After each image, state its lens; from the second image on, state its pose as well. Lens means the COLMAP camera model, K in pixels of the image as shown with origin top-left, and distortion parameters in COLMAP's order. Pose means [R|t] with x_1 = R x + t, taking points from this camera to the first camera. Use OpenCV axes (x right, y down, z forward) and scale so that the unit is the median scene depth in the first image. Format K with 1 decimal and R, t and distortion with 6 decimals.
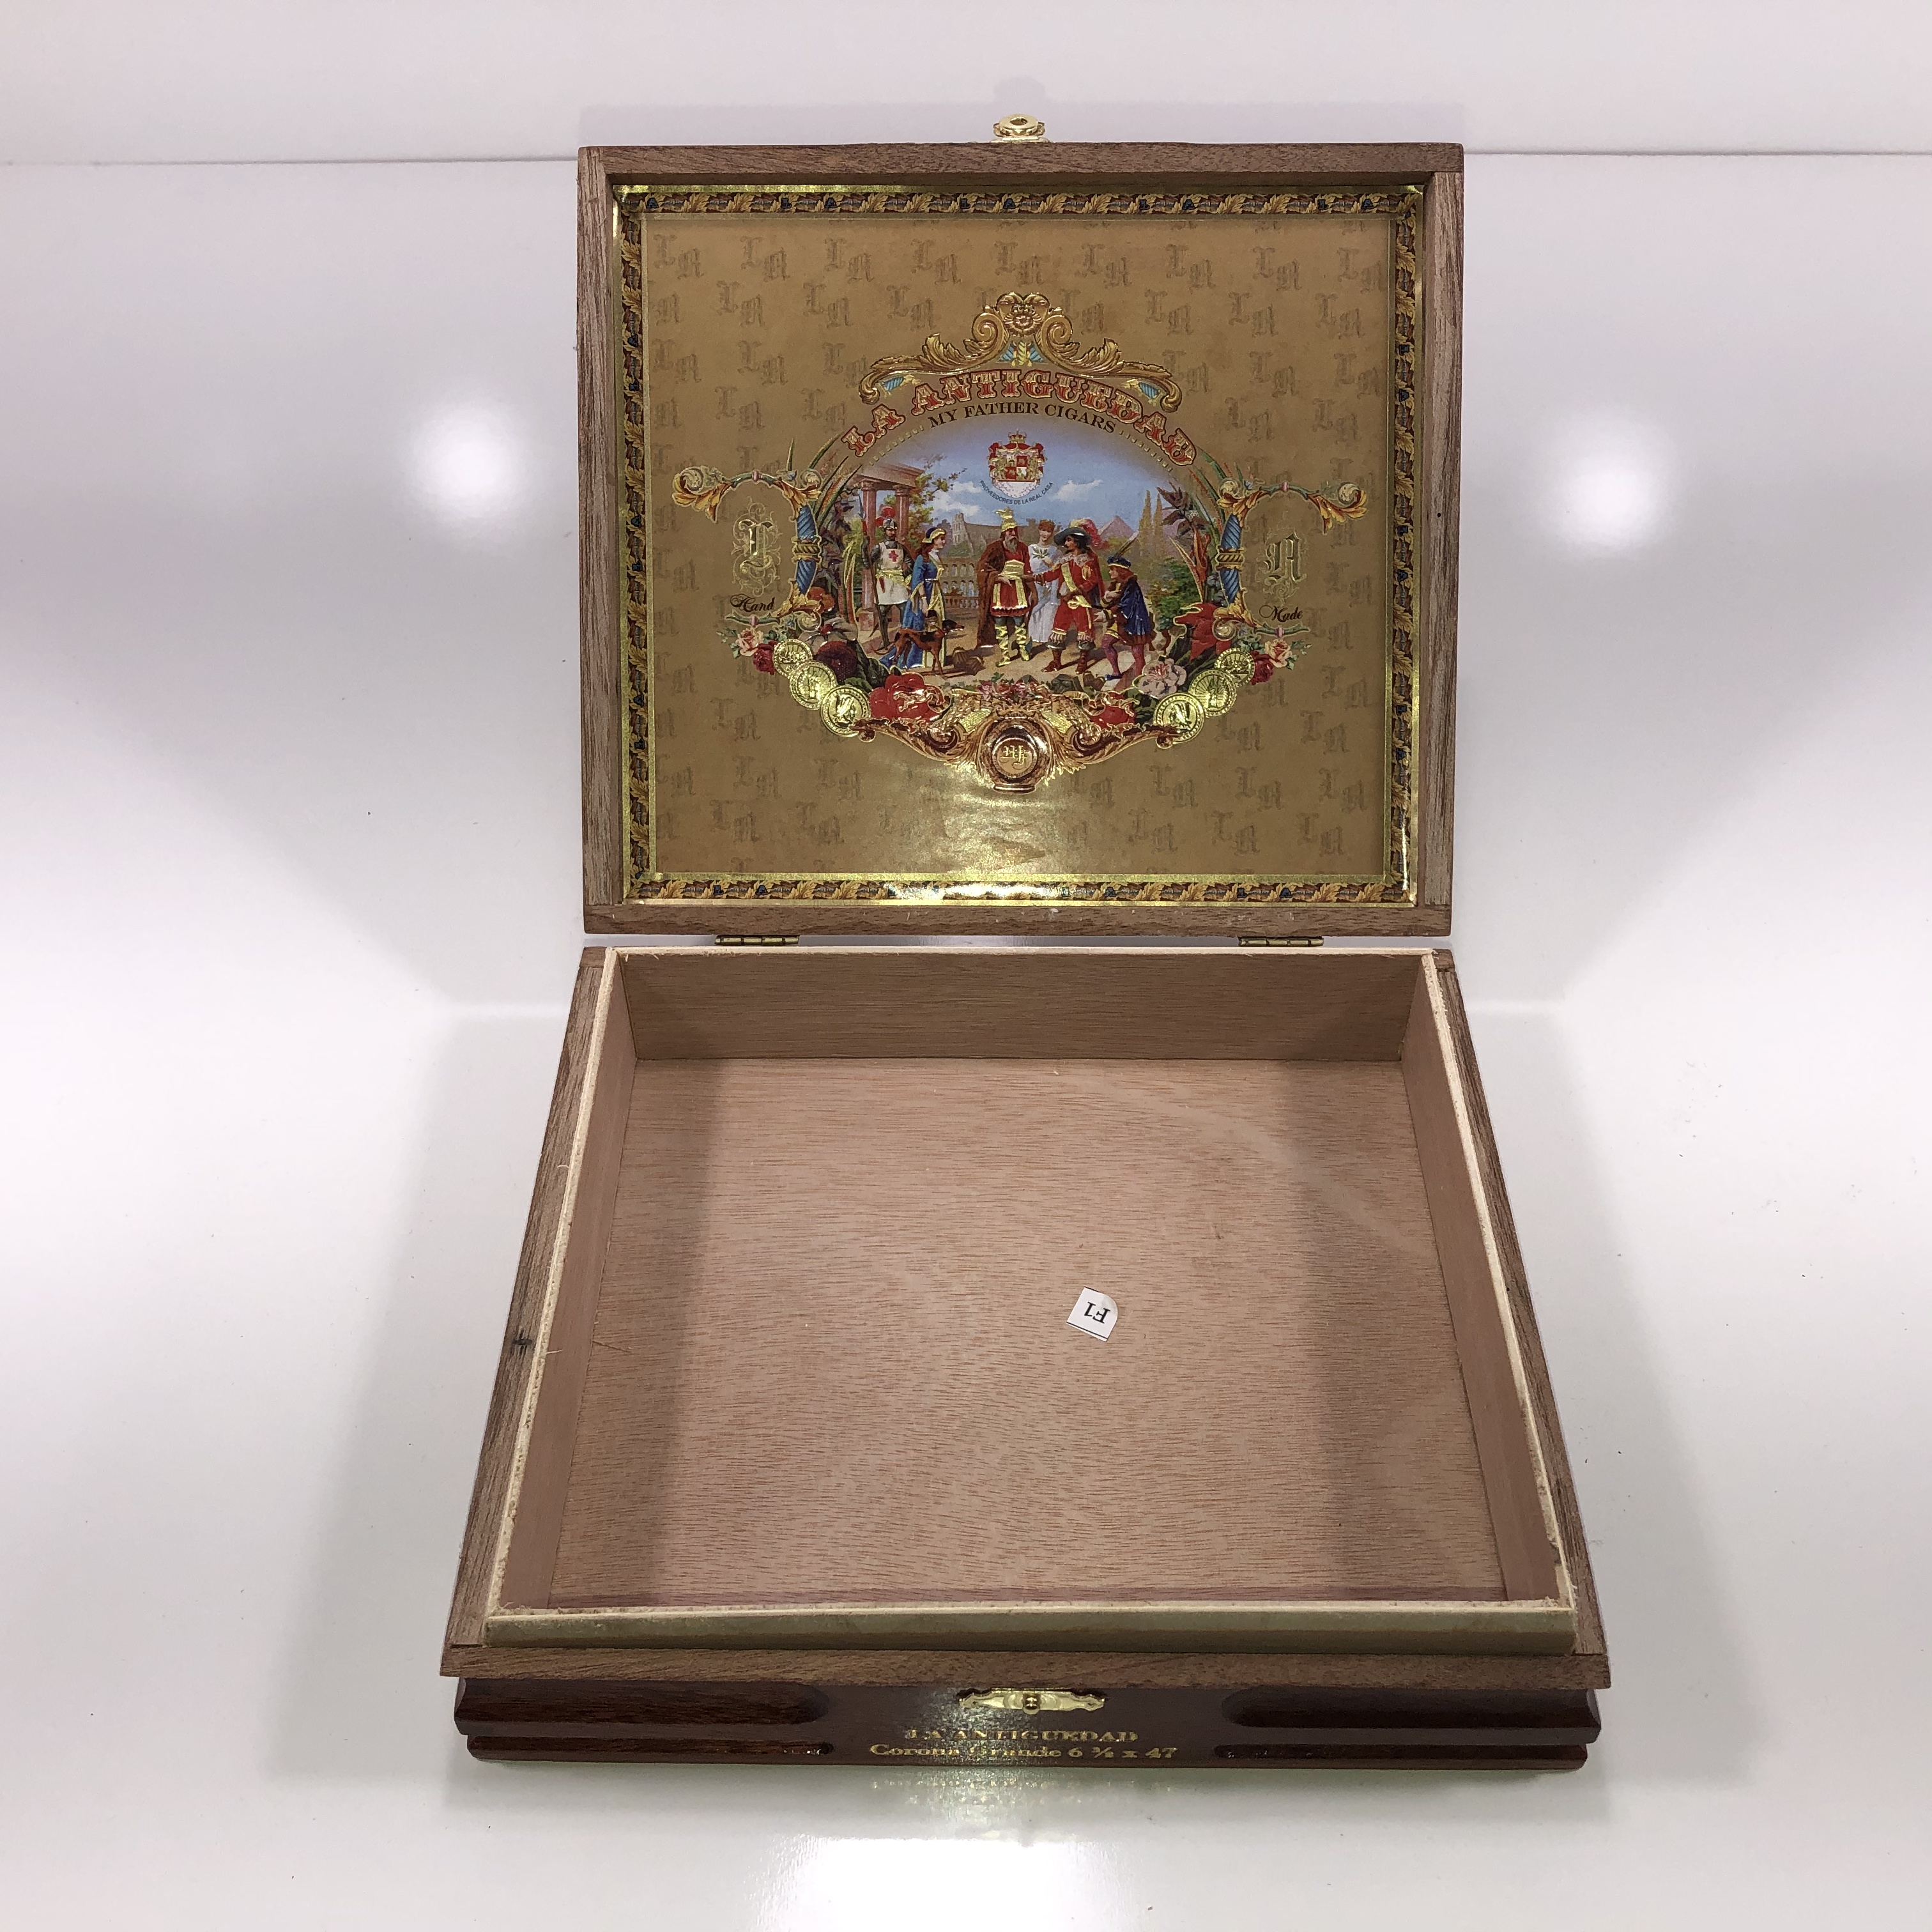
lens RADIAL K [[2091.1, 0, 966.9], [0, 2091.1, 940.7], [0, 0, 1]] dist [0.230581, -0.990577]
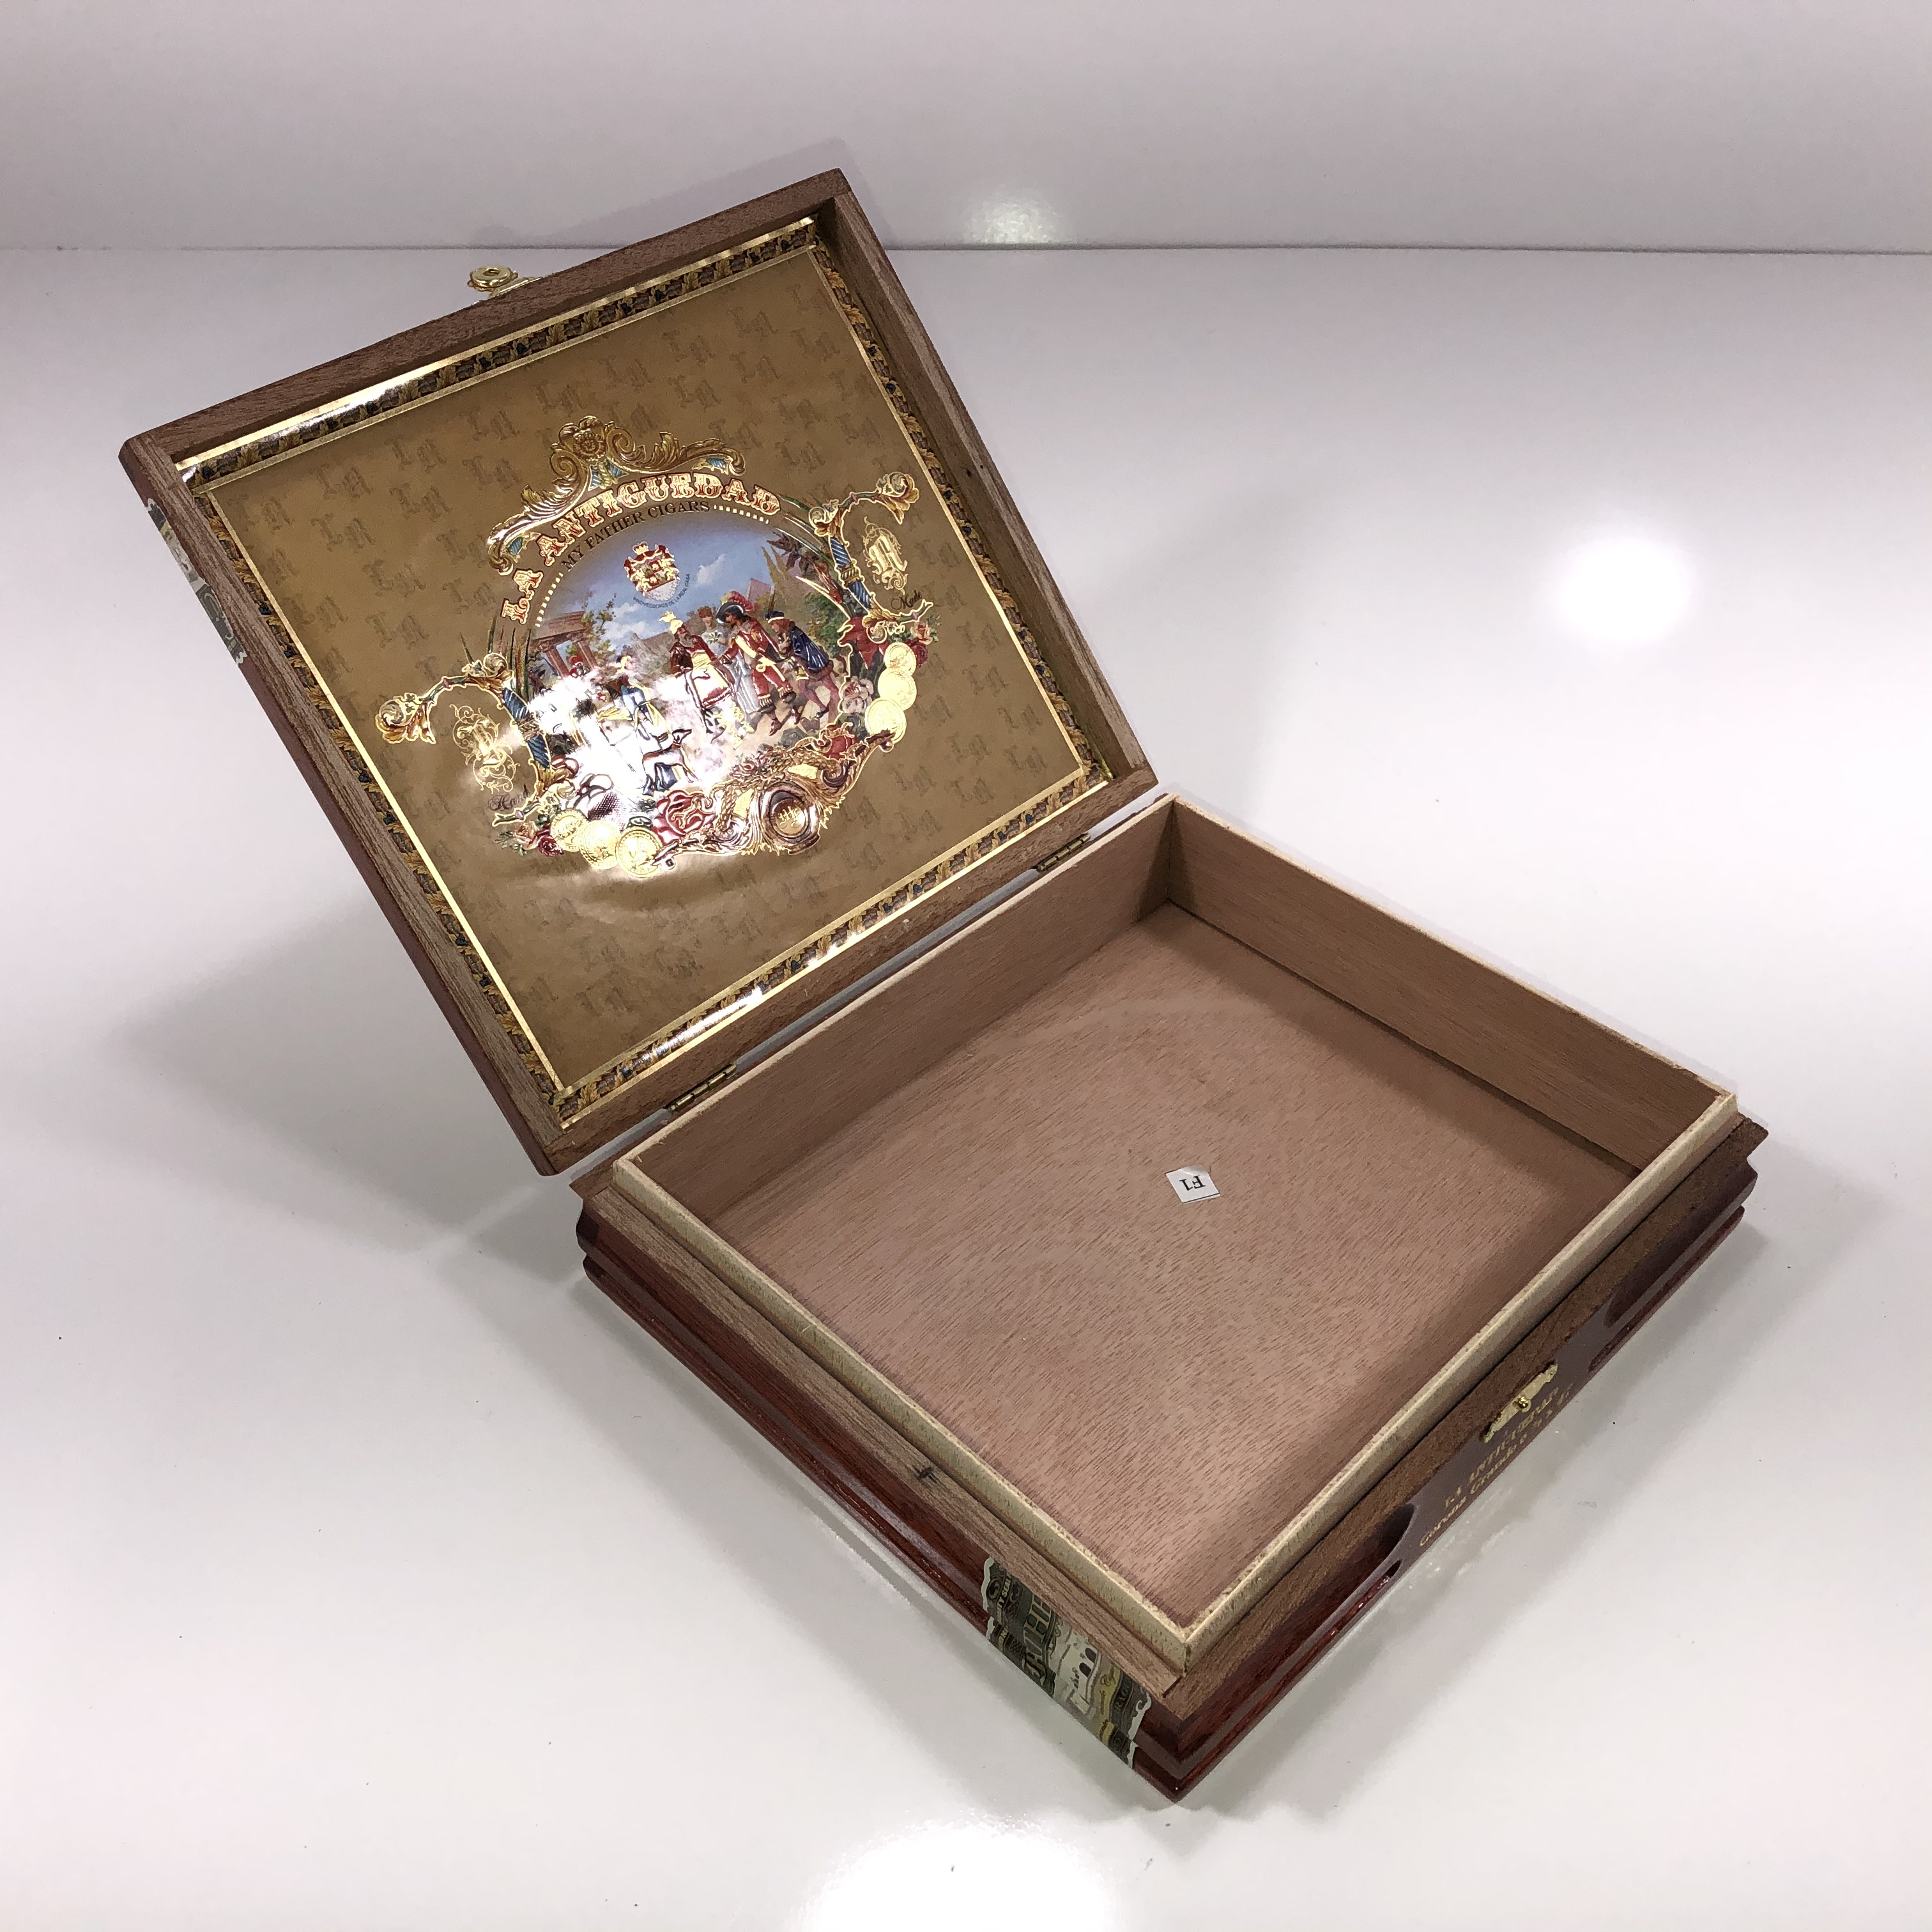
lens RADIAL K [[2085.5, 0, 952.0], [0, 2085.5, 956.3], [0, 0, 1]] dist [0.228570, -0.978376]
pose [[0.704710, -0.473562, 0.528321, -0.507193], [0.500636, 0.859547, 0.102675, -0.095519], [-0.502739, 0.192140, 0.842814, 0.091608]]
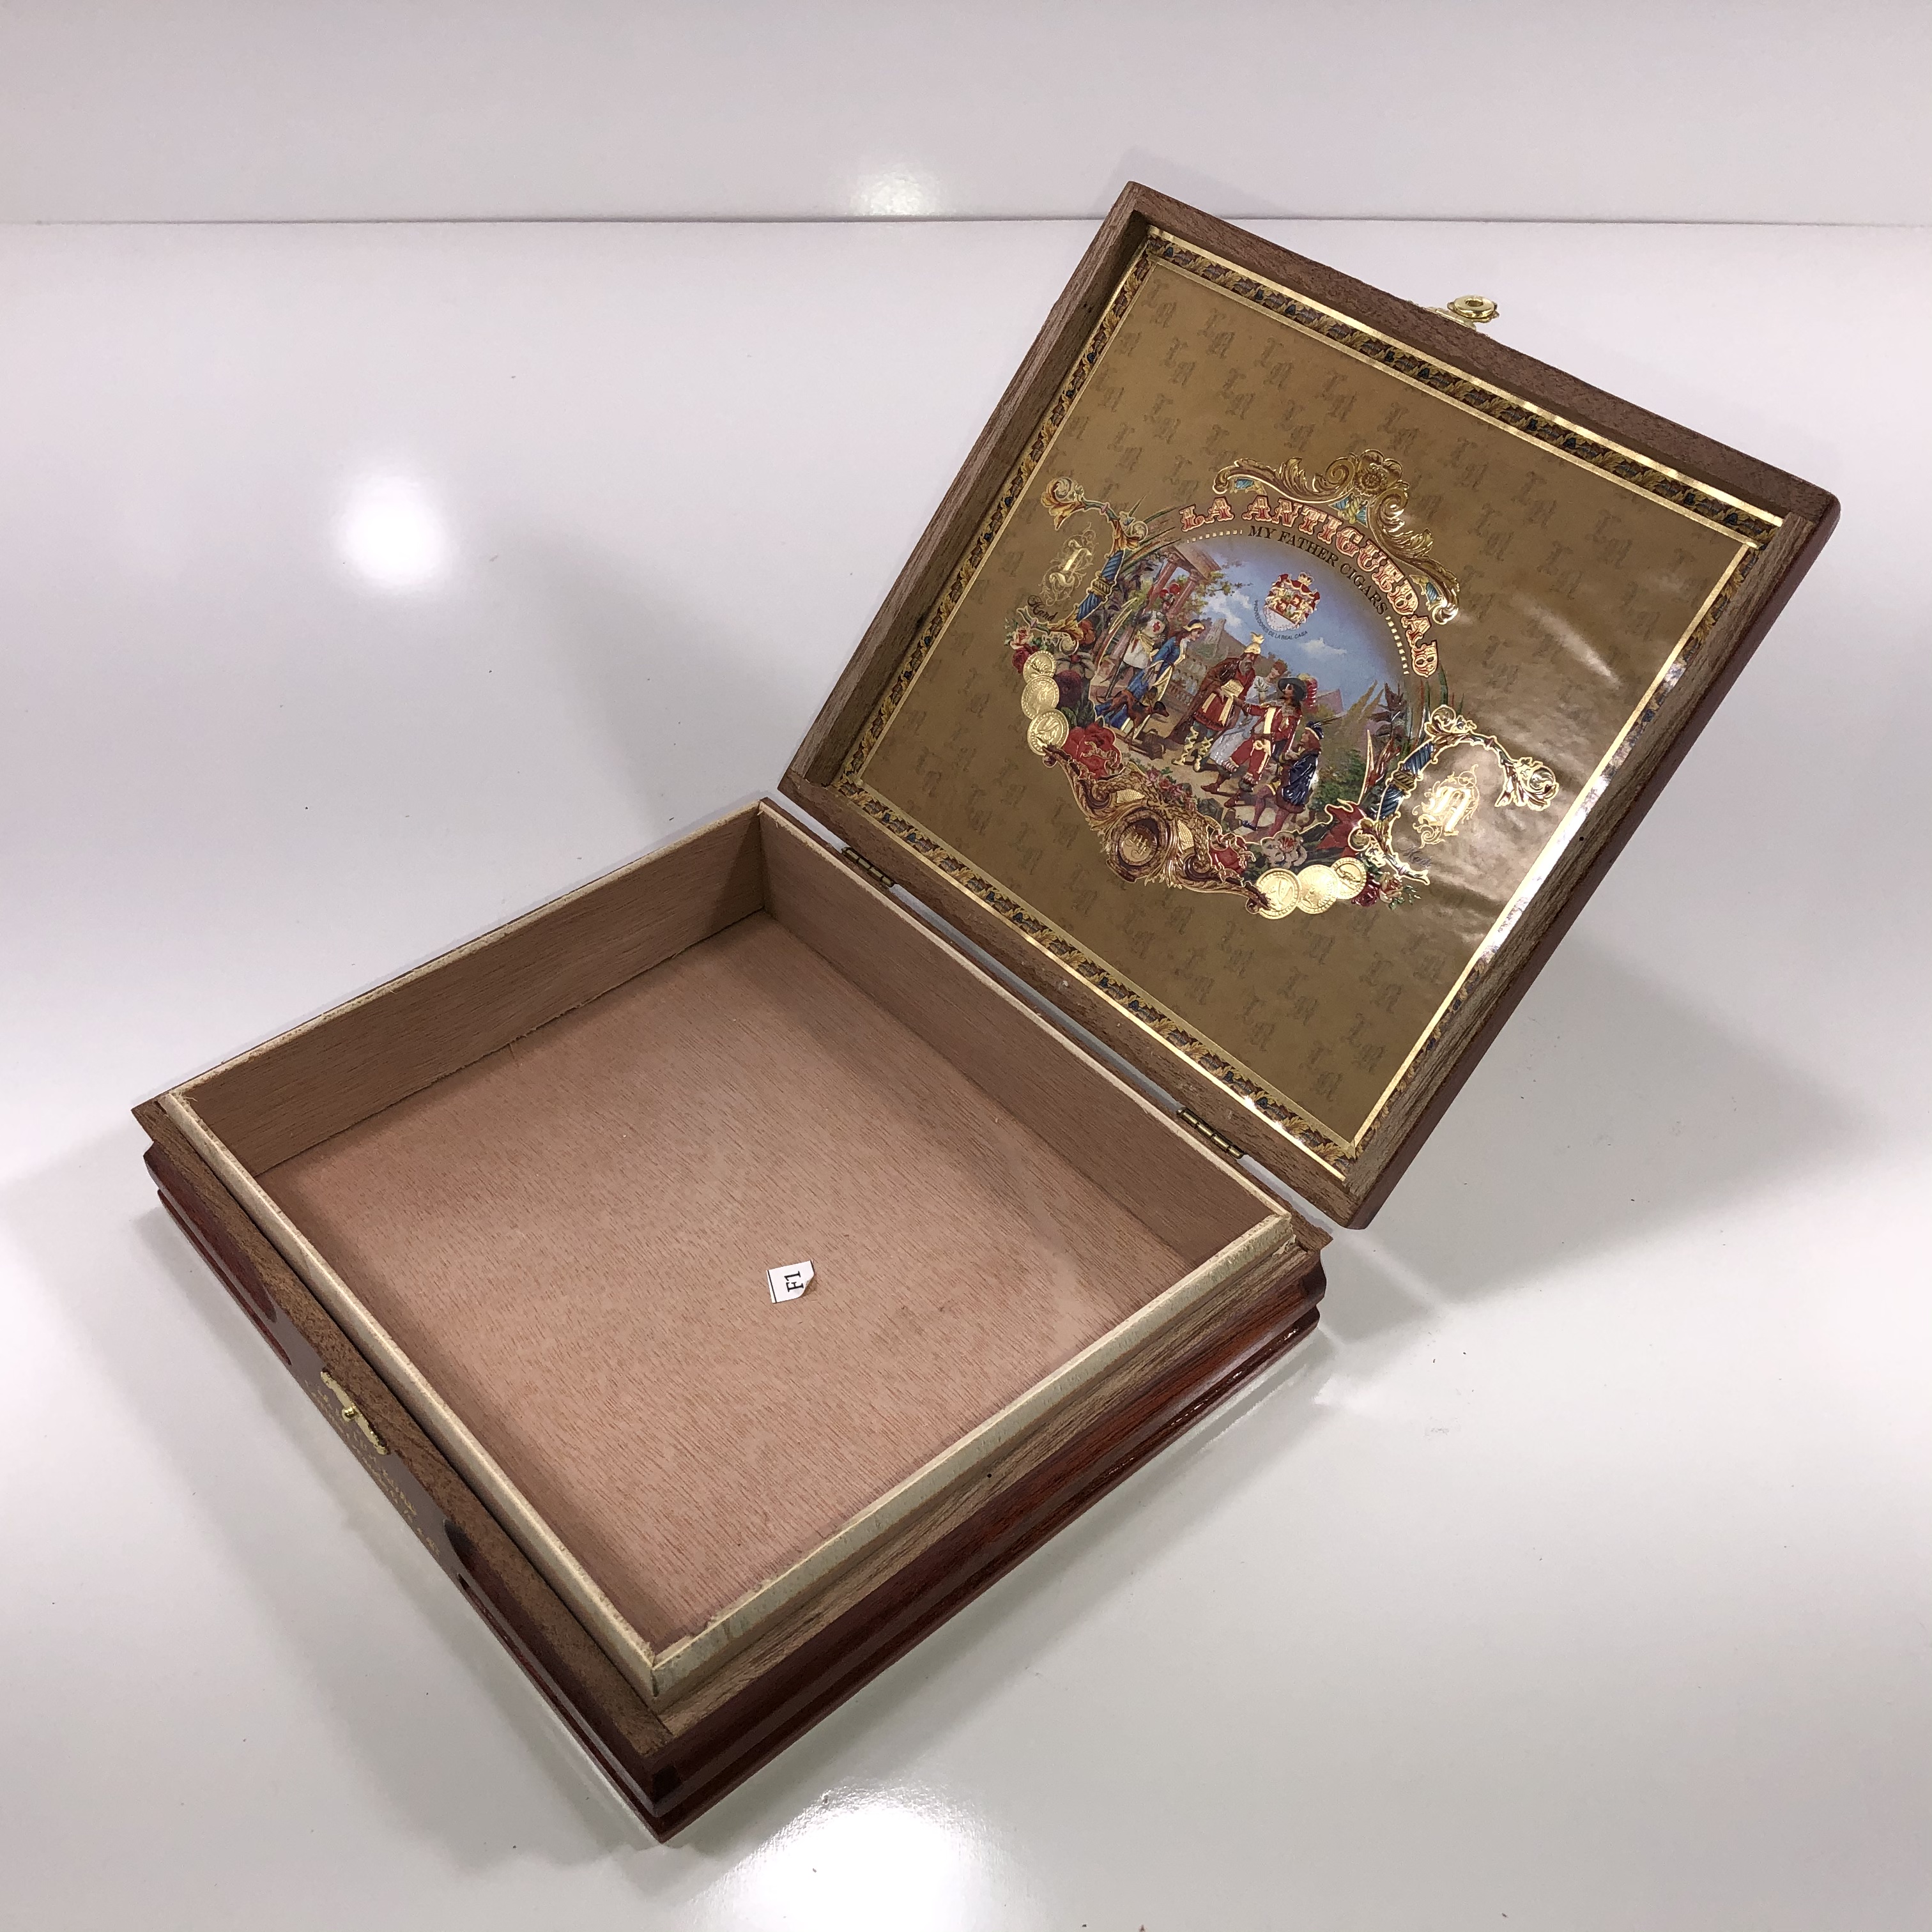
lens RADIAL K [[2091.1, 0, 966.9], [0, 2091.1, 940.7], [0, 0, 1]] dist [0.230581, -0.990577]
pose [[0.668712, 0.512328, -0.538836, 0.545909], [-0.538084, 0.833599, 0.124812, -0.132560], [0.513118, 0.206476, 0.833113, 0.112298]]
